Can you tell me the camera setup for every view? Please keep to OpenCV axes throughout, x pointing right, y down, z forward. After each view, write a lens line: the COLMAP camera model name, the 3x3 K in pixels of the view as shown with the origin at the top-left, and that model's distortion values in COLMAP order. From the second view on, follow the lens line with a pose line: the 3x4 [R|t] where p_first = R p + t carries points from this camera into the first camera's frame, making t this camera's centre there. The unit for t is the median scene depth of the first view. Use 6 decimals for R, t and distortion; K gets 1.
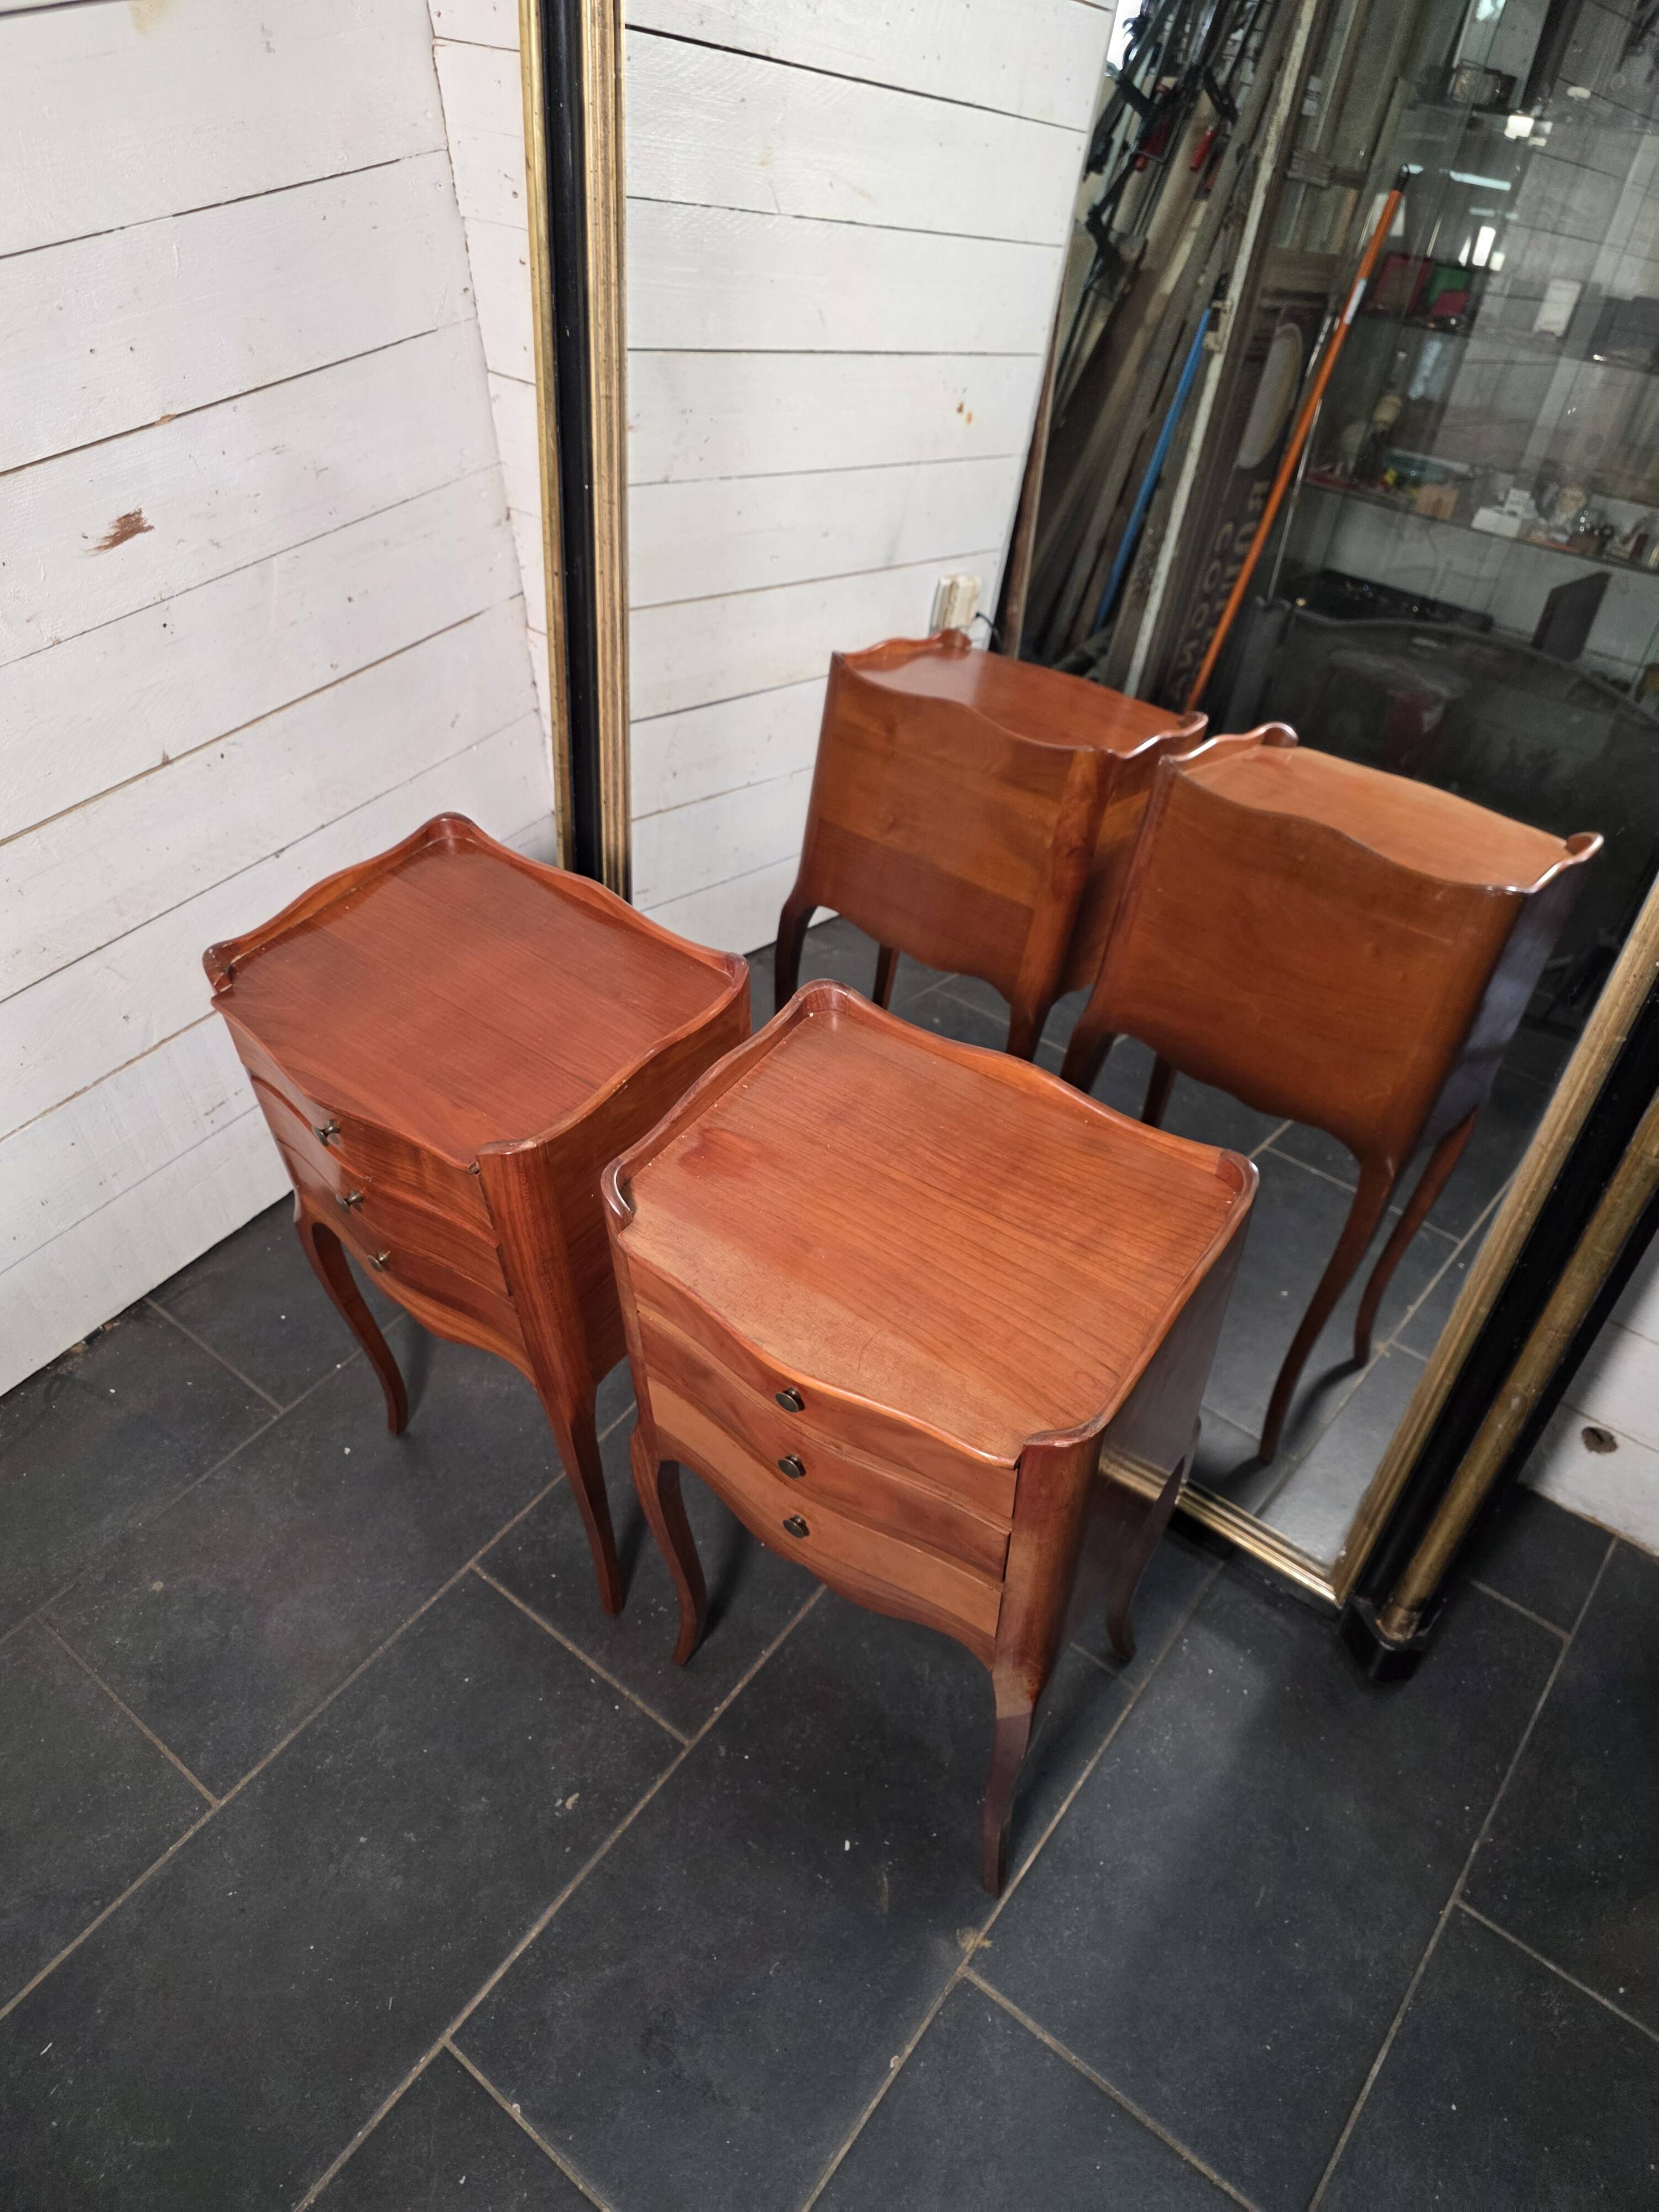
lens RADIAL K [[1489.3, 0, 820.2], [0, 1489.3, 1101.5], [0, 0, 1]] dist [0.034608, -0.027681]
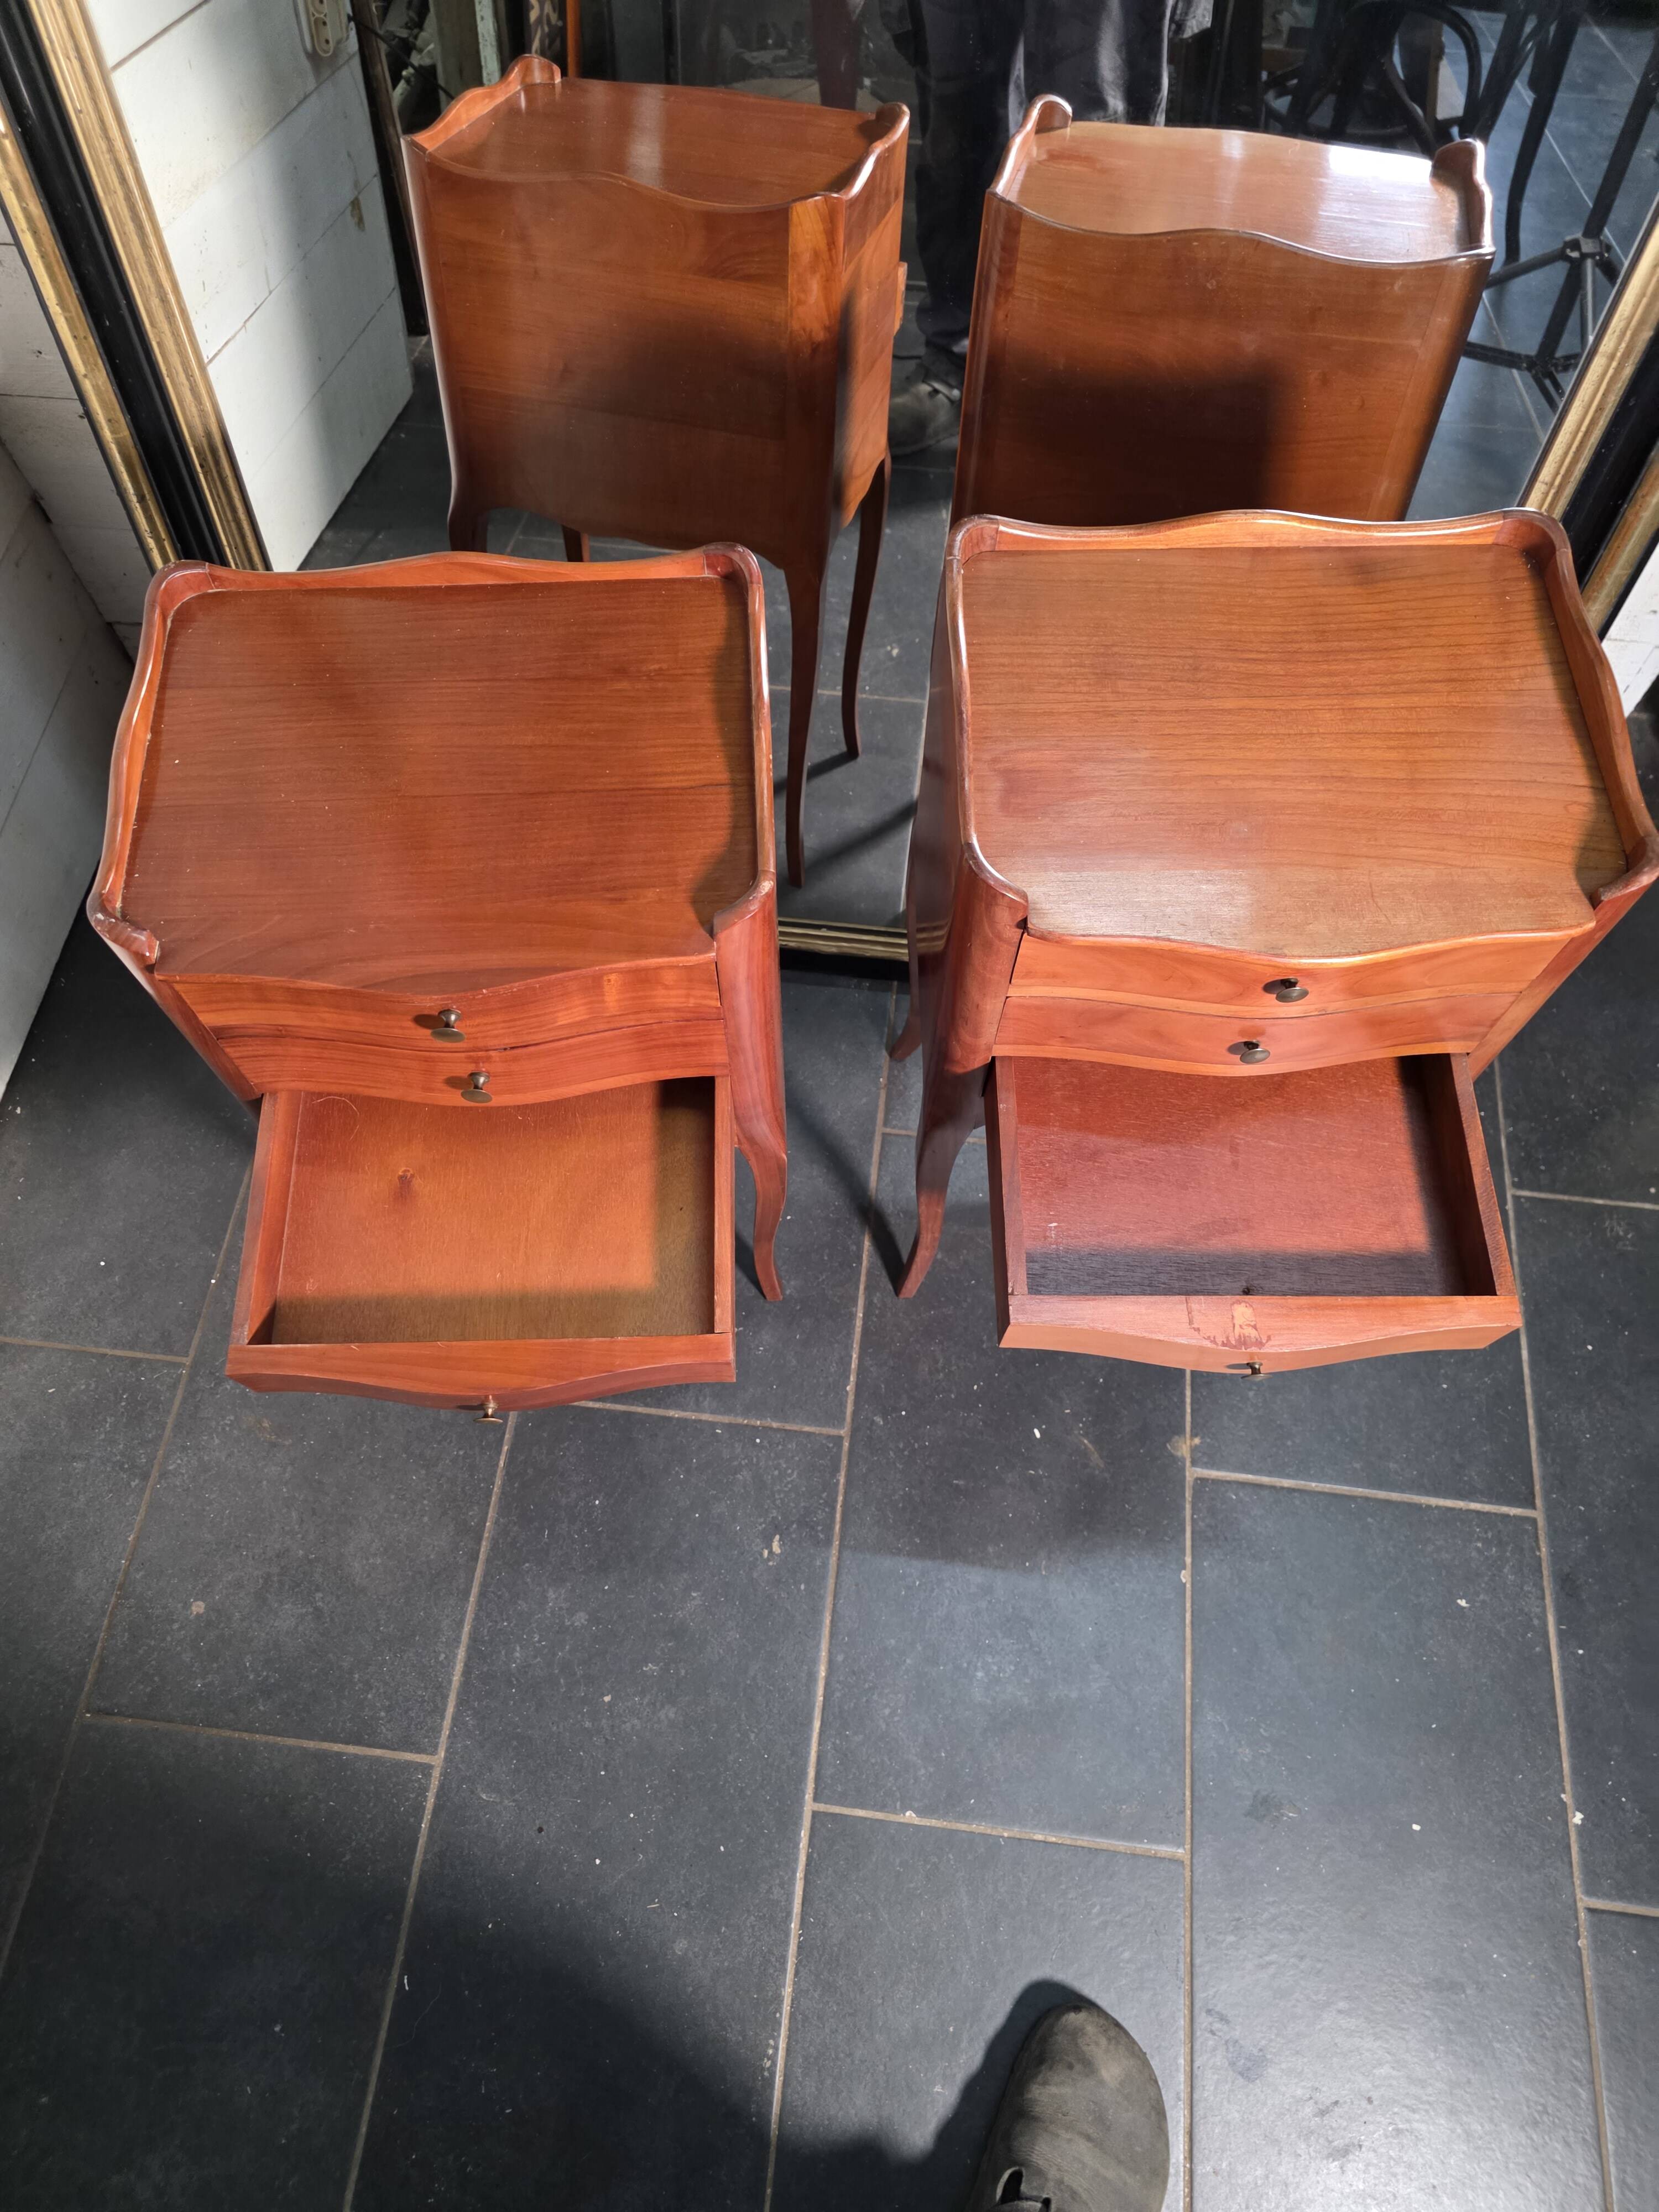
lens RADIAL K [[1489.3, 0, 799.1], [0, 1489.3, 1091.8], [0, 0, 1]] dist [0.034608, -0.027681]
pose [[0.853418, -0.462887, 0.239612, -0.240362], [0.357079, 0.854099, 0.378167, -0.130723], [-0.379701, -0.237174, 0.894190, 0.206096]]
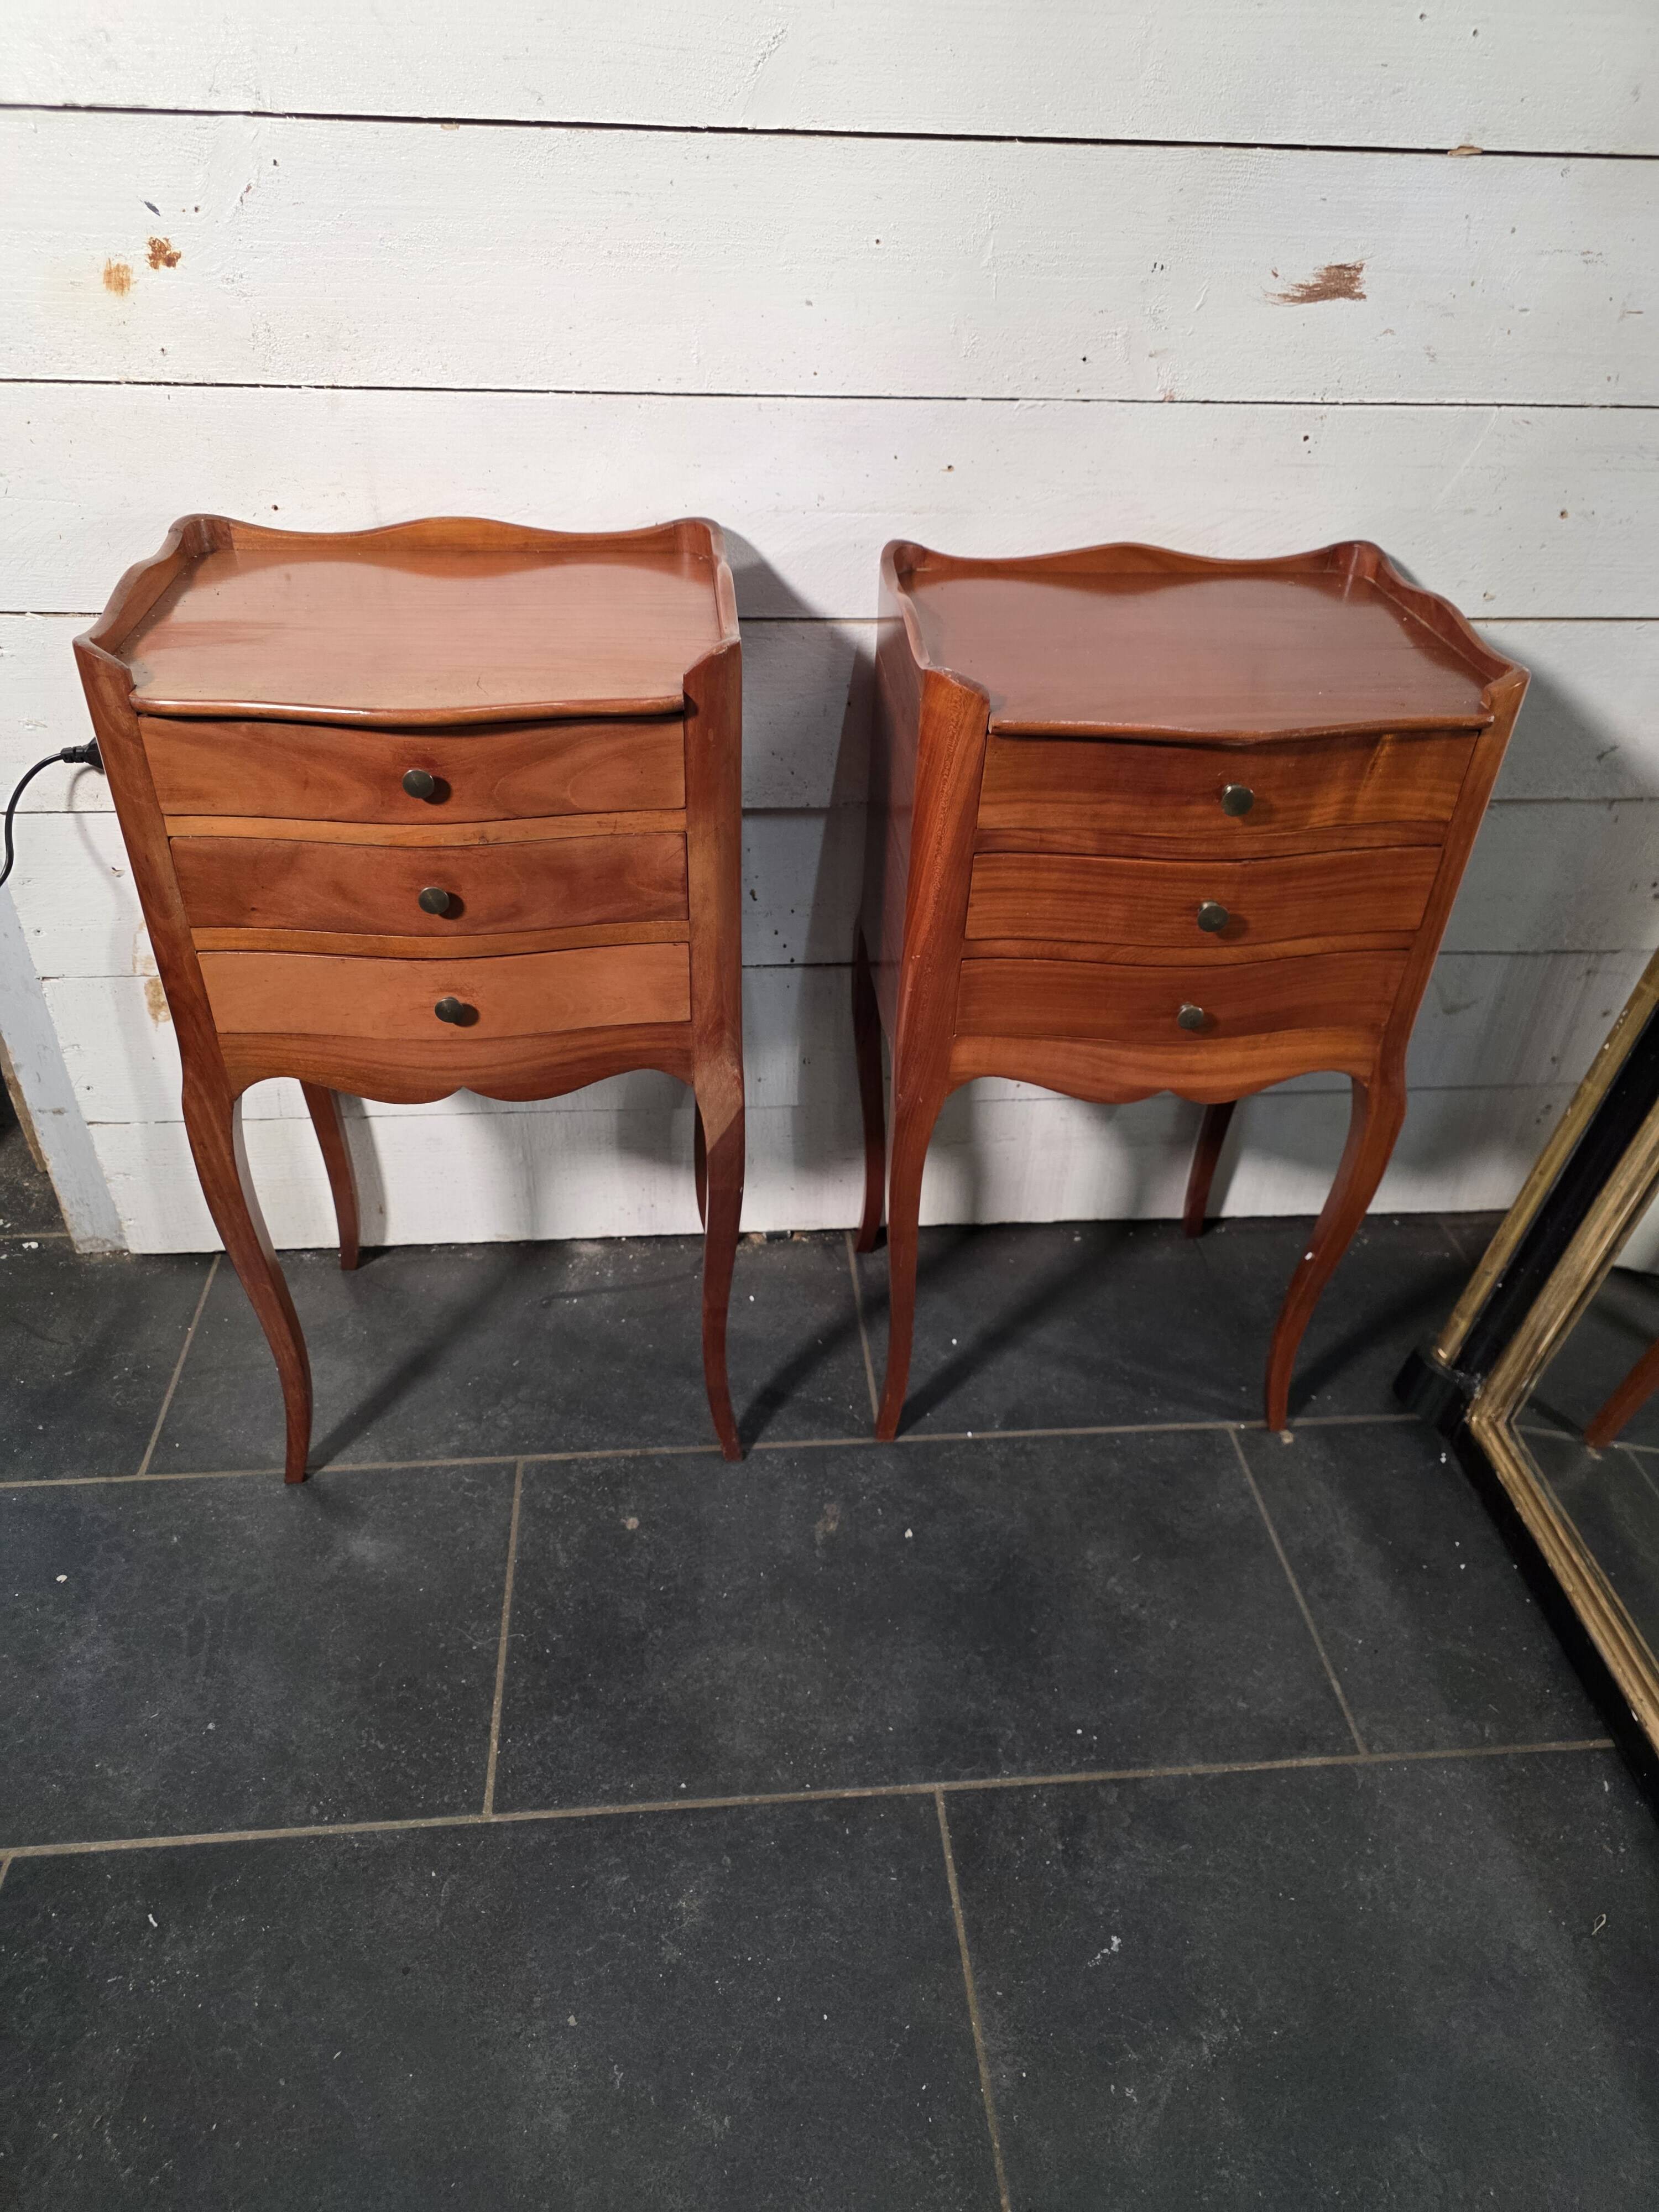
lens RADIAL K [[1489.3, 0, 812.4], [0, 1489.3, 1097.1], [0, 0, 1]] dist [0.034608, -0.027681]
pose [[0.683962, 0.456513, -0.569027, -0.036642], [-0.531189, 0.846286, 0.040468, 0.057525], [0.500034, 0.274582, 0.821322, 0.374220]]
